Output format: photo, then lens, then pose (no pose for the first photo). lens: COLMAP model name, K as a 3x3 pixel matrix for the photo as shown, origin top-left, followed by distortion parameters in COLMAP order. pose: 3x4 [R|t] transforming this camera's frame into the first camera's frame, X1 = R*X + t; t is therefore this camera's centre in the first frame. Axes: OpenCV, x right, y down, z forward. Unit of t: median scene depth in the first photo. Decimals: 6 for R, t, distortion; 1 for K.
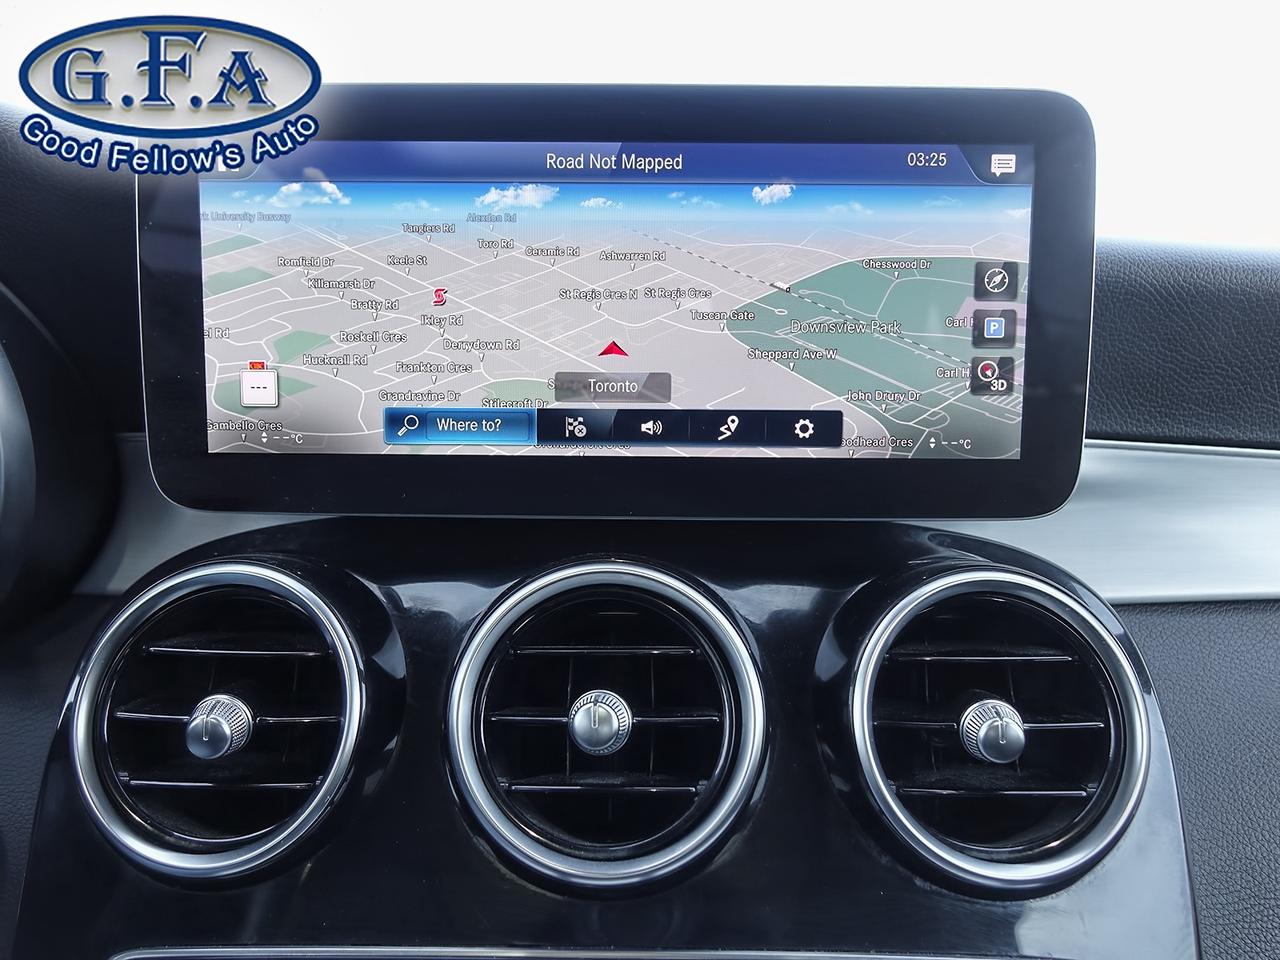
lens RADIAL K [[1021.1, 0, 629.9], [0, 1021.1, 480.1], [0, 0, 1]] dist [0.018412, -0.004843]
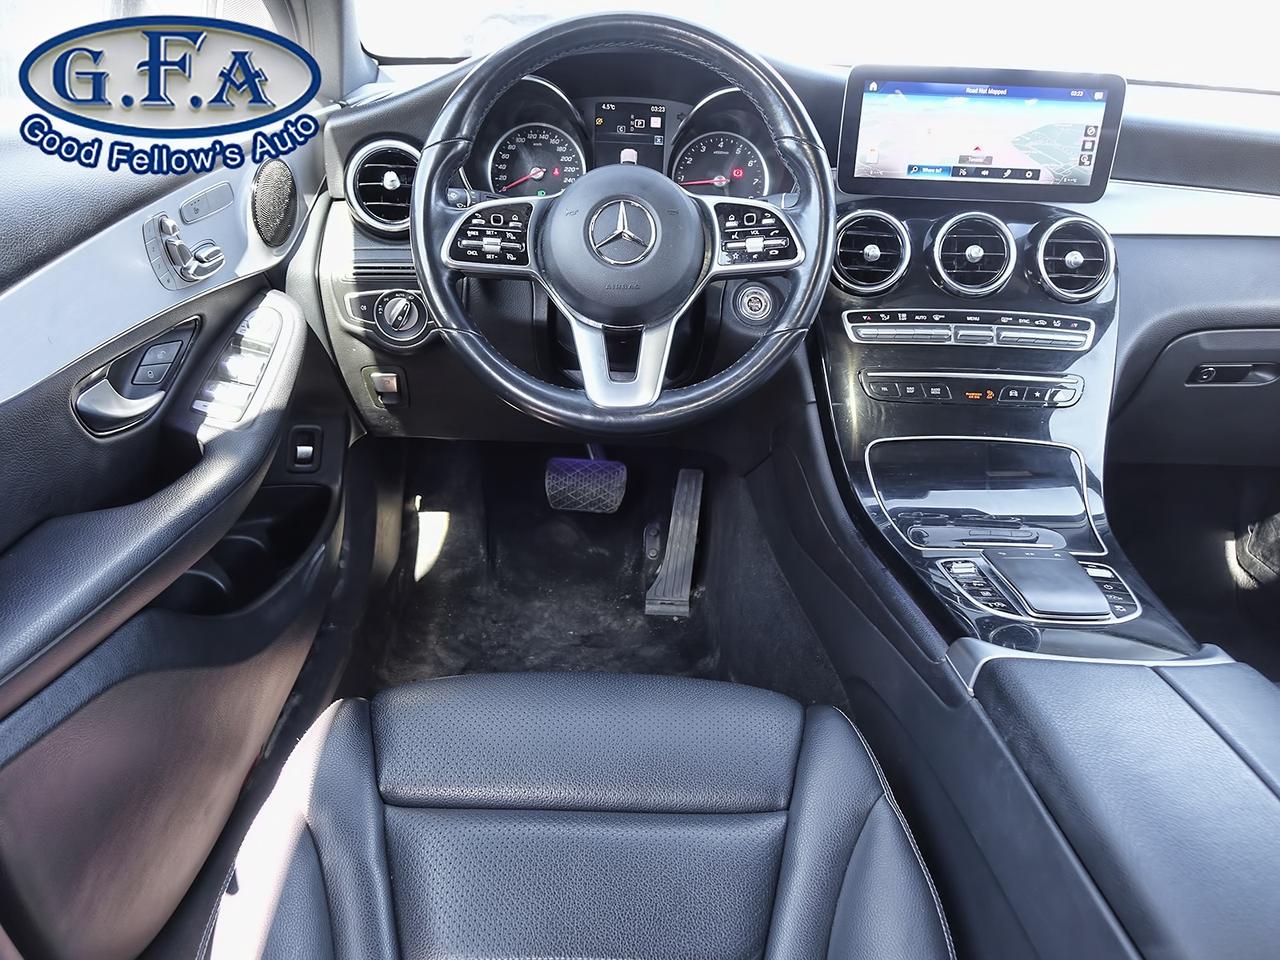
lens RADIAL K [[1021.1, 0, 643.4], [0, 1021.1, 478.8], [0, 0, 1]] dist [0.018412, -0.004843]
pose [[0.998642, 0.019116, 0.048460, -1.264135], [-0.030866, 0.966492, 0.254835, 0.098831], [-0.041965, -0.255985, 0.965770, -2.514242]]
